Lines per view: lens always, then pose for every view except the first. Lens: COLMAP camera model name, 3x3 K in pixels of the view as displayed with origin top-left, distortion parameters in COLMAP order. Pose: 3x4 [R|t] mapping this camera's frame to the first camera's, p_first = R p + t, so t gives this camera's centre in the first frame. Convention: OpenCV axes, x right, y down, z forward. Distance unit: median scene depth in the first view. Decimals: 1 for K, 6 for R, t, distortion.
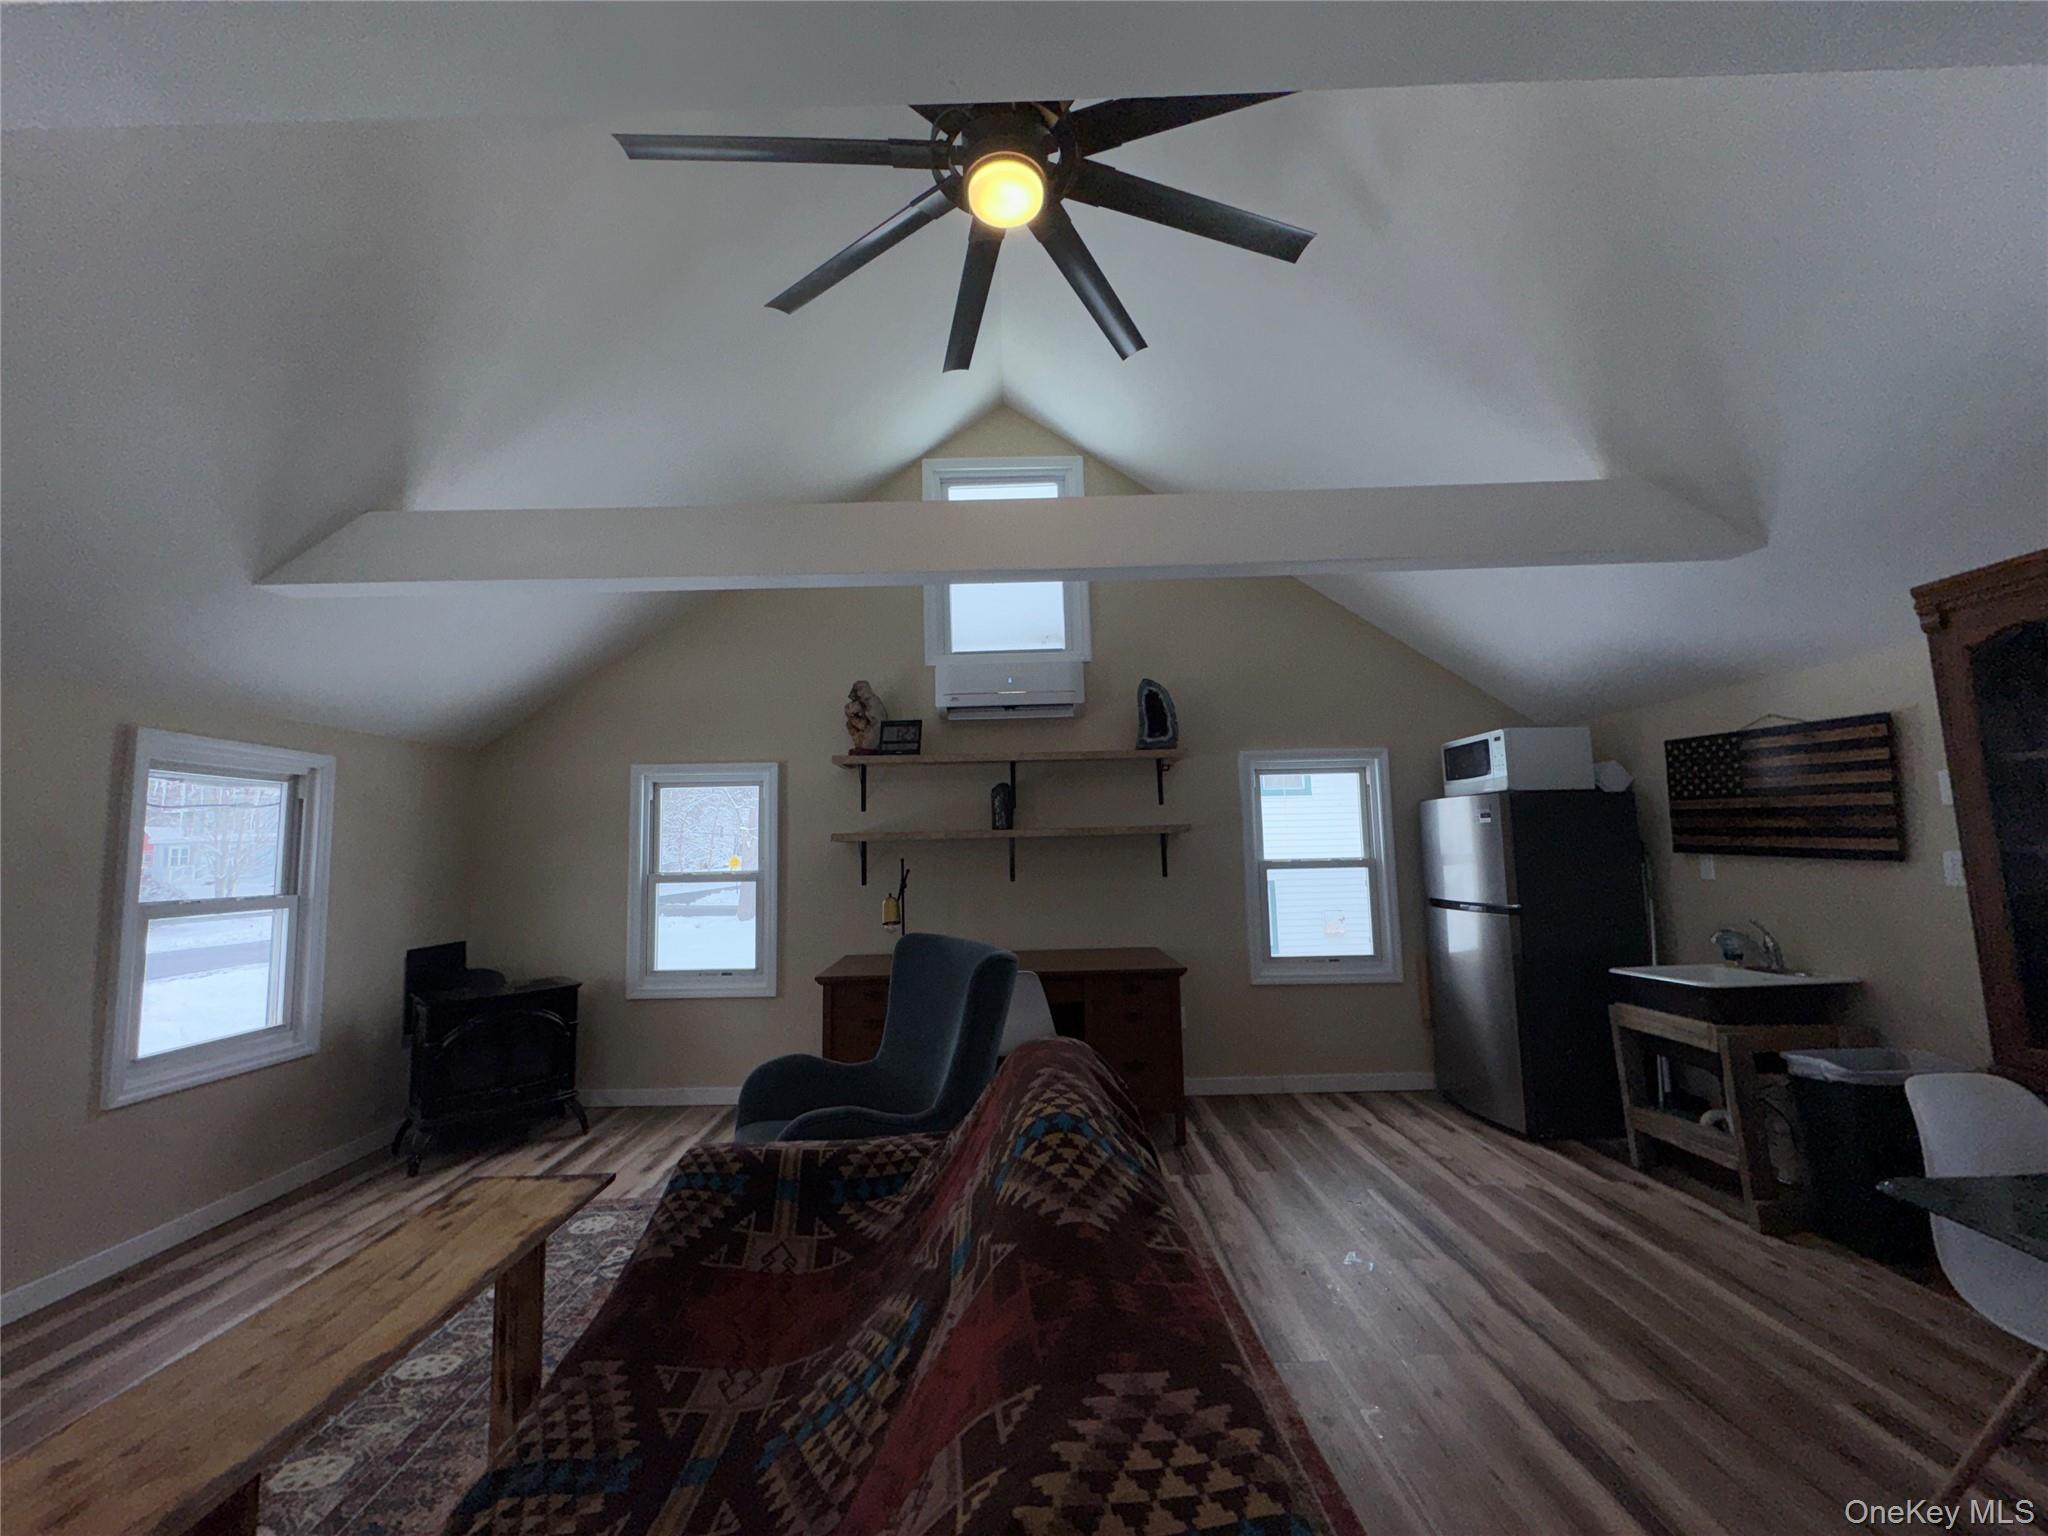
lens RADIAL K [[815.2, 0, 1023.9], [0, 815.2, 772.0], [0, 0, 1]] dist [-0.003158, -0.000018]
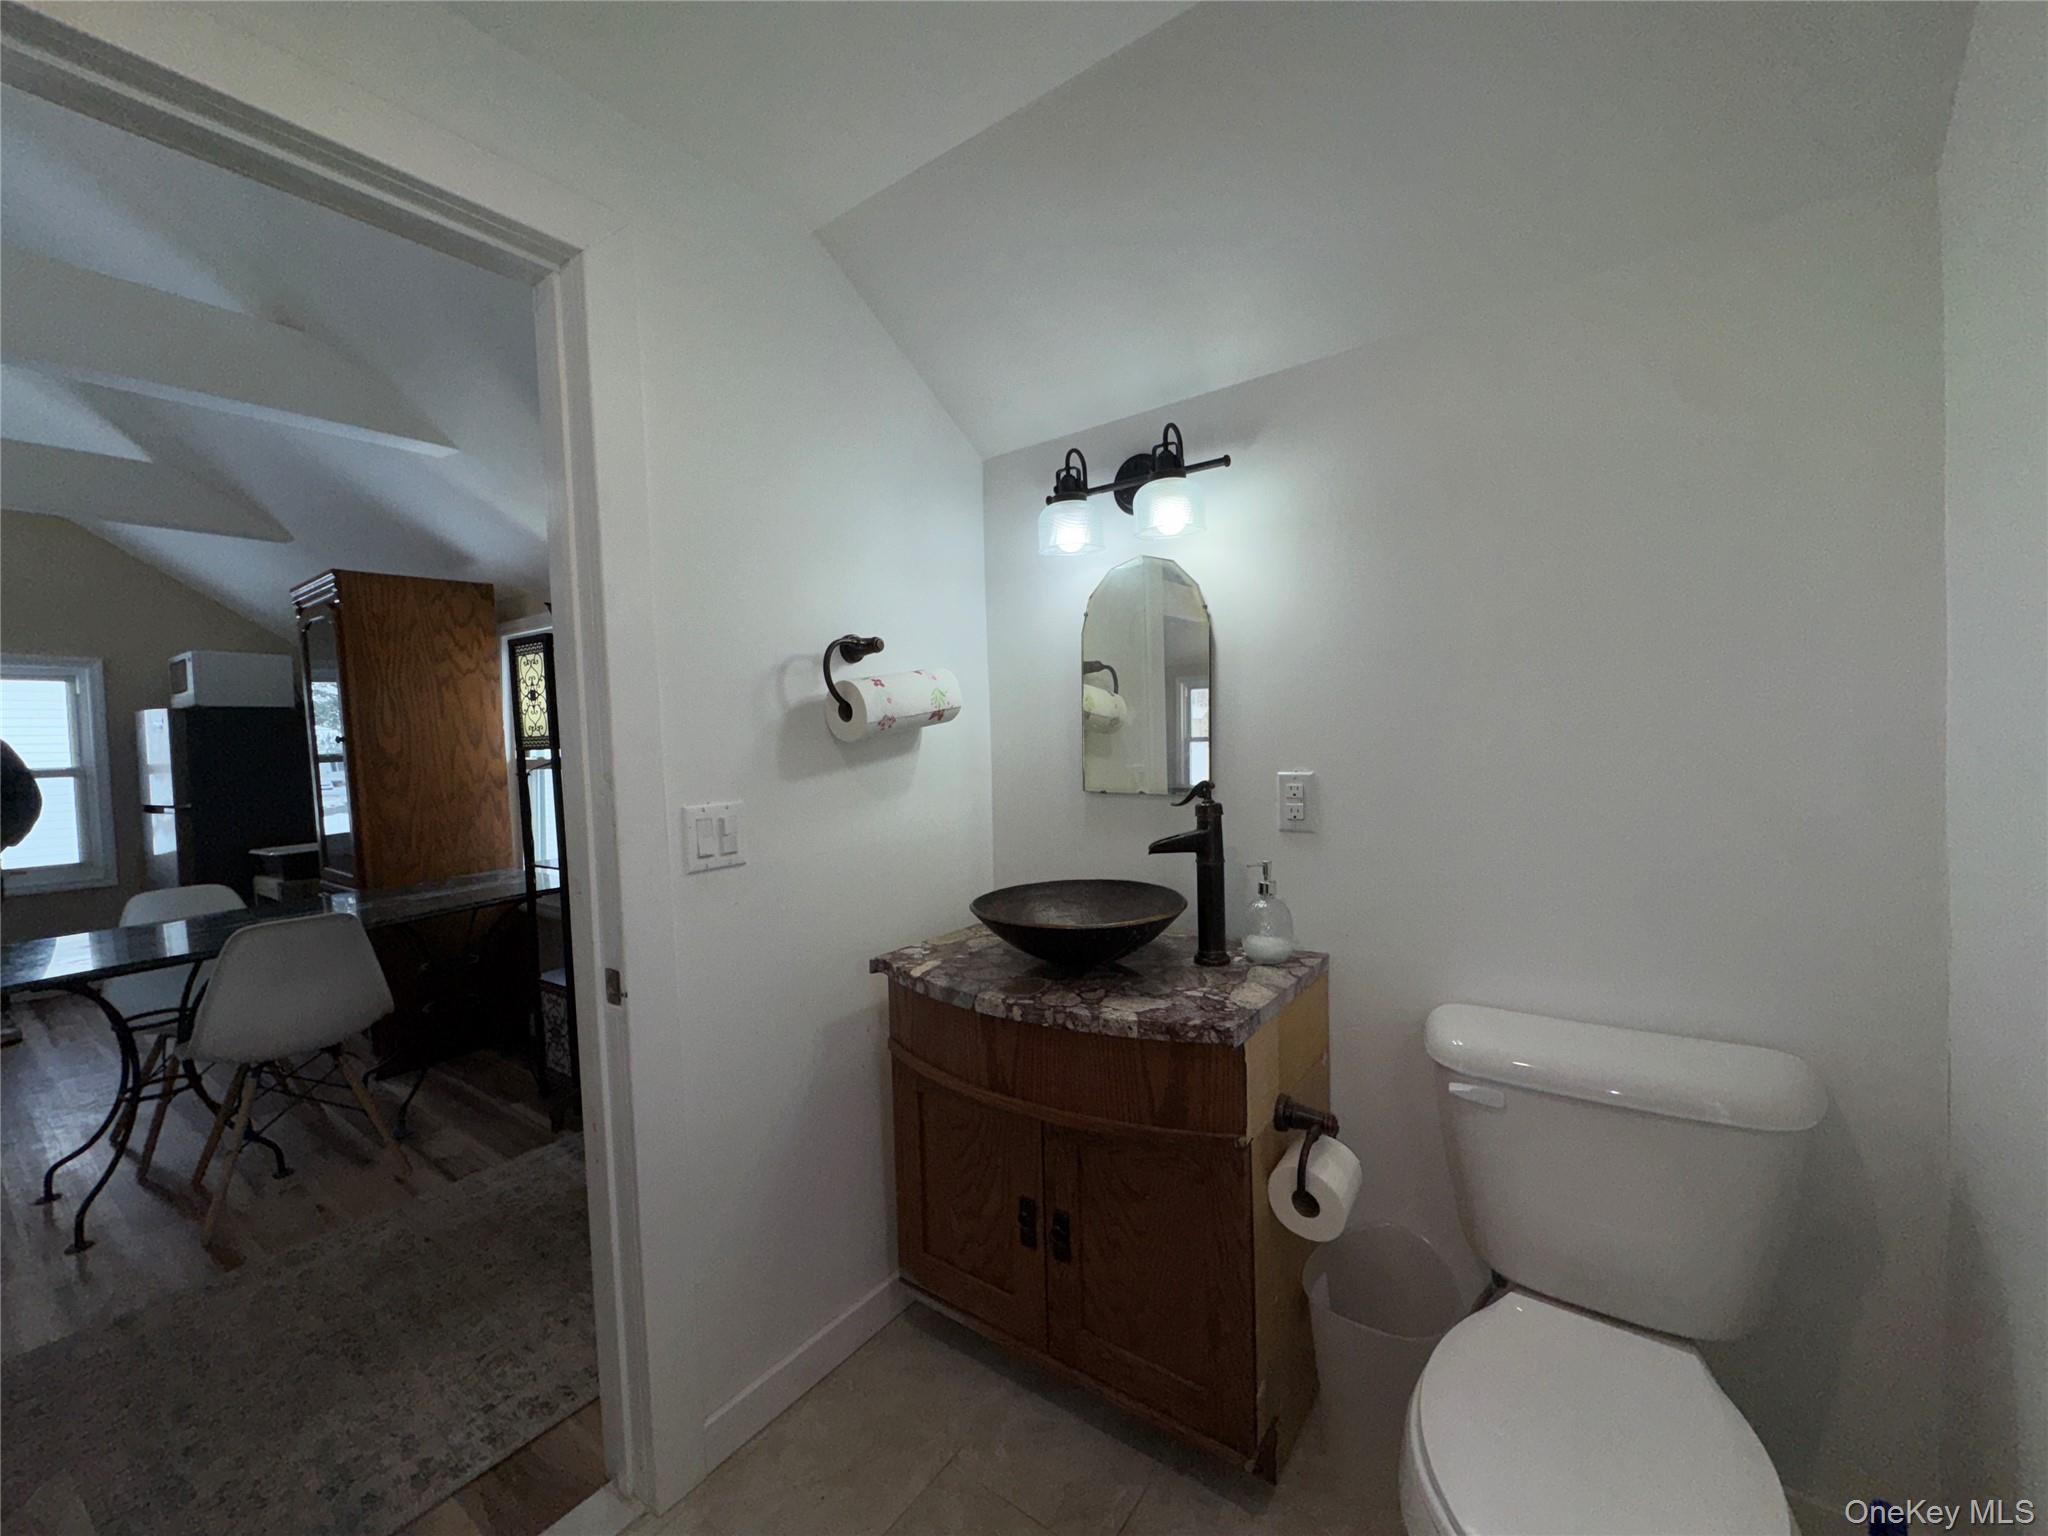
lens RADIAL K [[815.2, 0, 1033.5], [0, 815.2, 768.1], [0, 0, 1]] dist [-0.003158, -0.000018]
pose [[0.592121, -0.019029, 0.805625, 0.392478], [-0.063832, 0.995472, 0.070429, -0.048900], [-0.803317, -0.093127, 0.588225, -0.659024]]
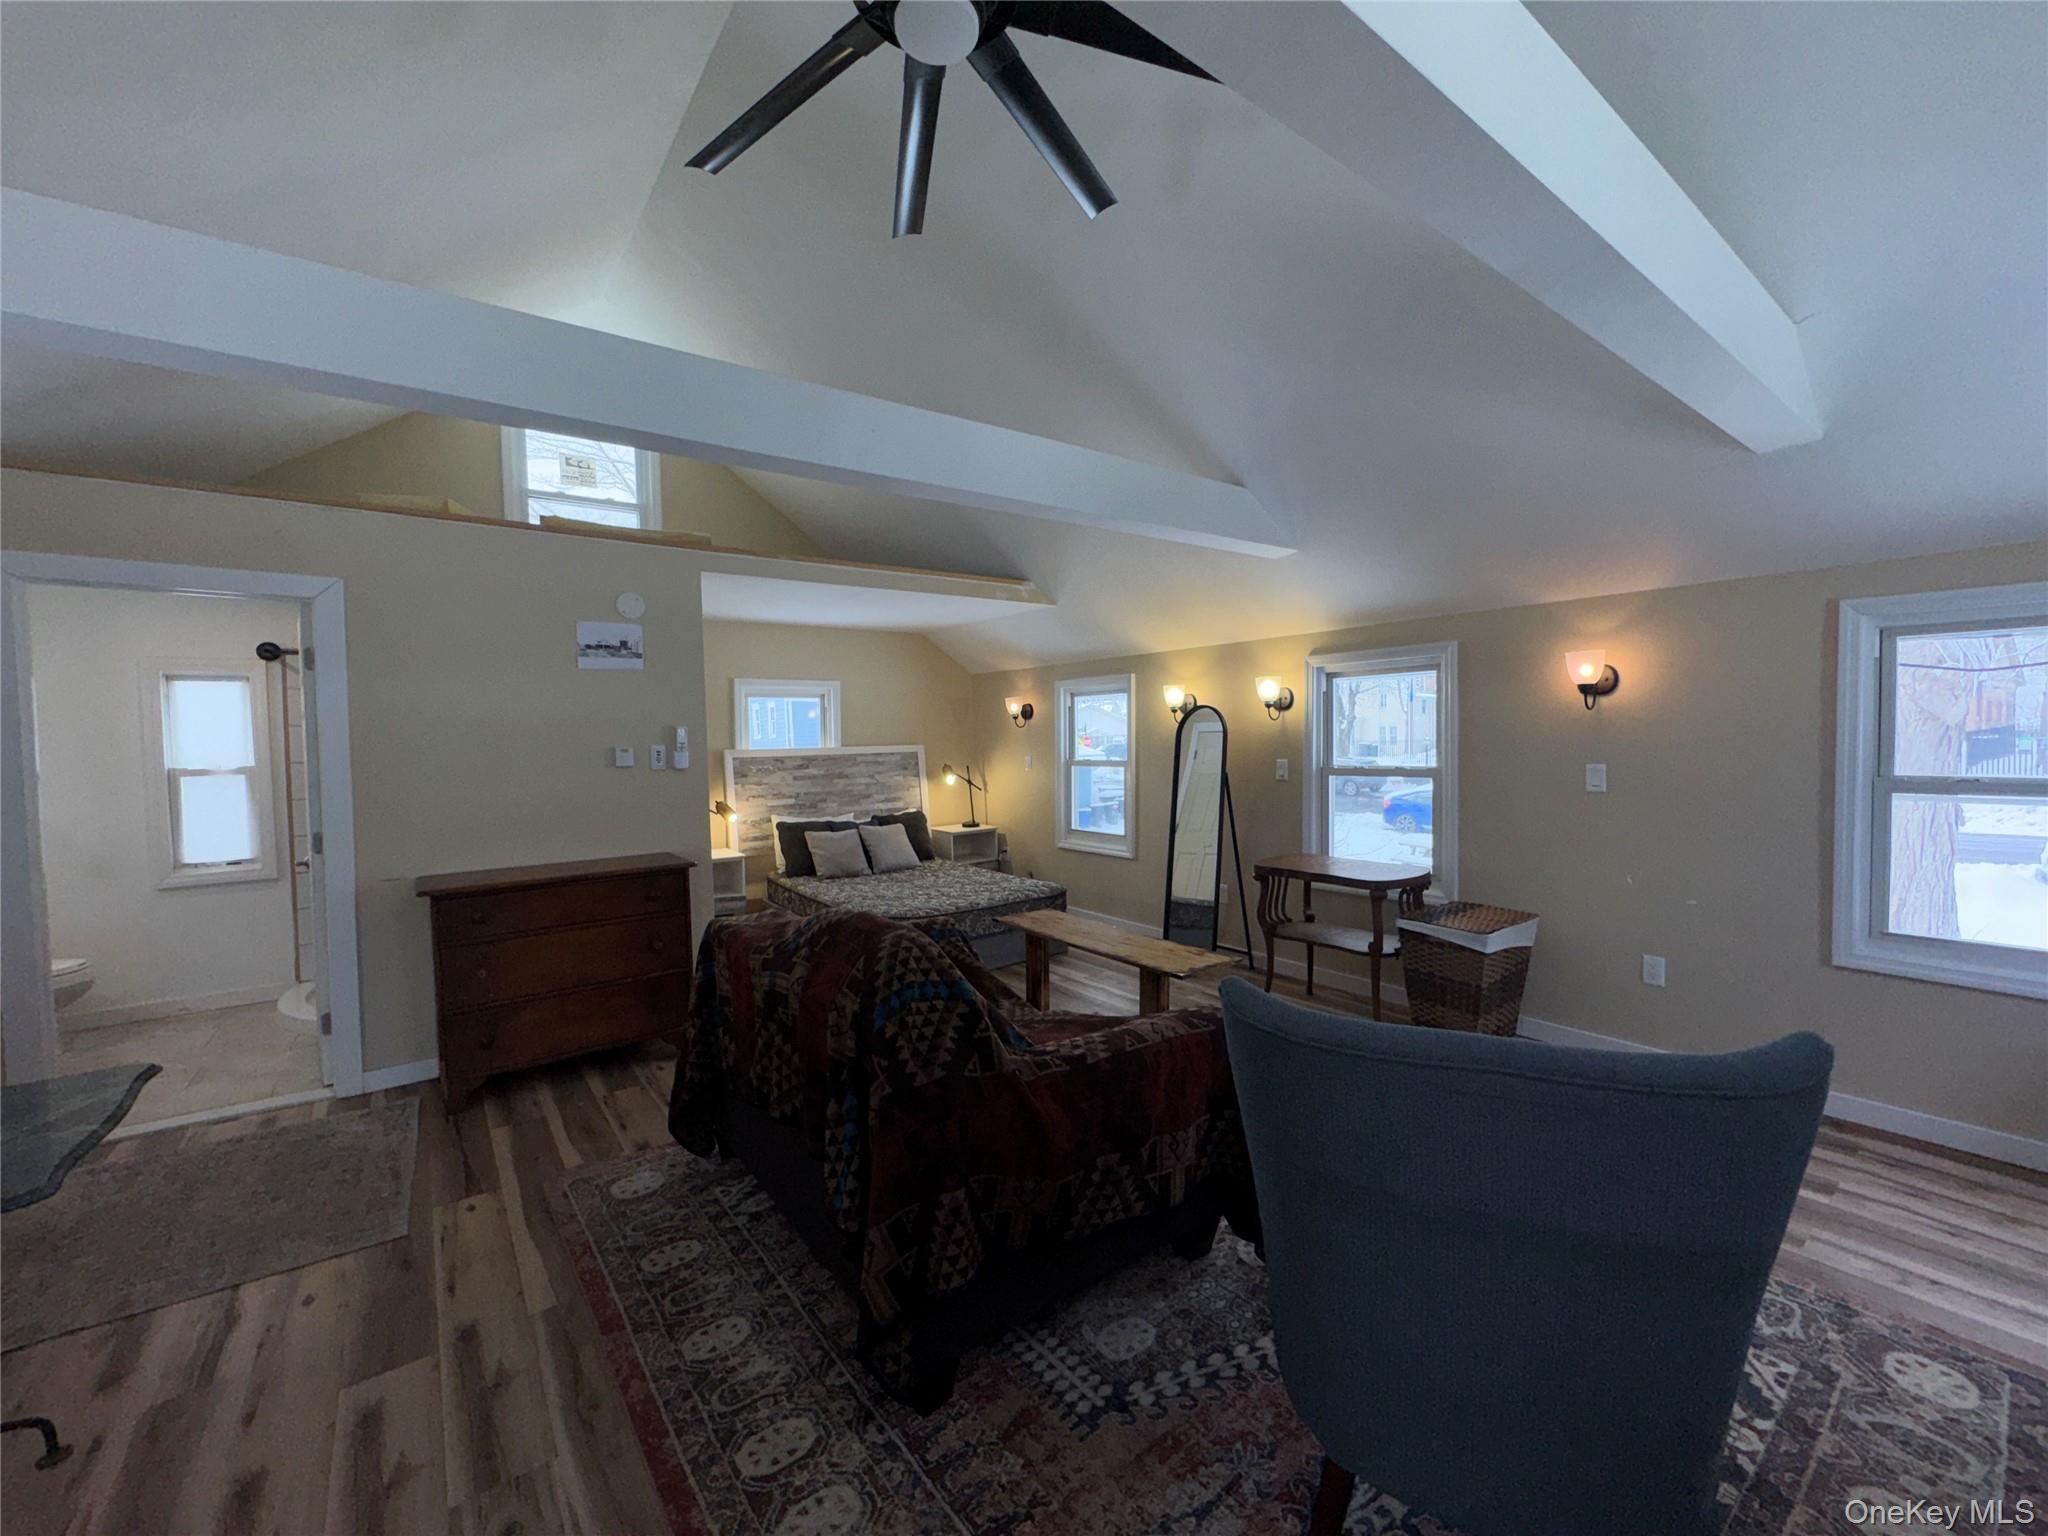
lens RADIAL K [[815.2, 0, 1022.9], [0, 815.2, 767.0], [0, 0, 1]] dist [-0.003158, -0.000018]
pose [[-0.804045, 0.062941, -0.591228, 0.253073], [0.095321, 0.995165, -0.023689, 0.058476], [0.586878, -0.075404, -0.806157, 0.915811]]
